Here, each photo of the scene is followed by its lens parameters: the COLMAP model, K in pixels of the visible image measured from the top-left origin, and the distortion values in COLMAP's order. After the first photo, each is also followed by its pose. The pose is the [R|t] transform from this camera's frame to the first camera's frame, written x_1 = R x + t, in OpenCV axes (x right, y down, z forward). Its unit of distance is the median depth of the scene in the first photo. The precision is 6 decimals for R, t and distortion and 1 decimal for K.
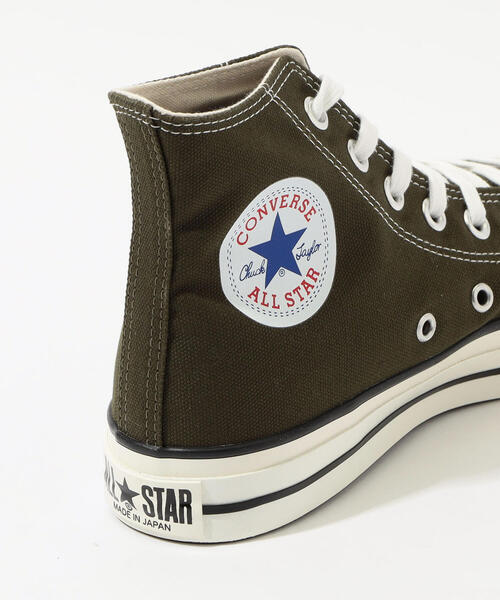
lens RADIAL K [[1761.9, 0, 250.7], [0, 1761.9, 303.4], [0, 0, 1]] dist [0.194282, 0.000000]
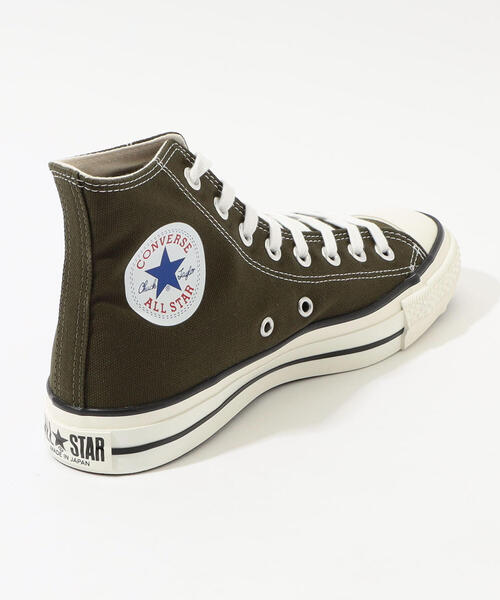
lens RADIAL K [[870.2, 0, 249.1], [0, 870.2, 297.8], [0, 0, 1]] dist [-0.001749, 0.000000]
pose [[0.999293, 0.009464, 0.036396, 0.058414], [-0.009071, 0.999899, -0.010965, -0.002347], [-0.036496, 0.010628, 0.999277, 0.283373]]
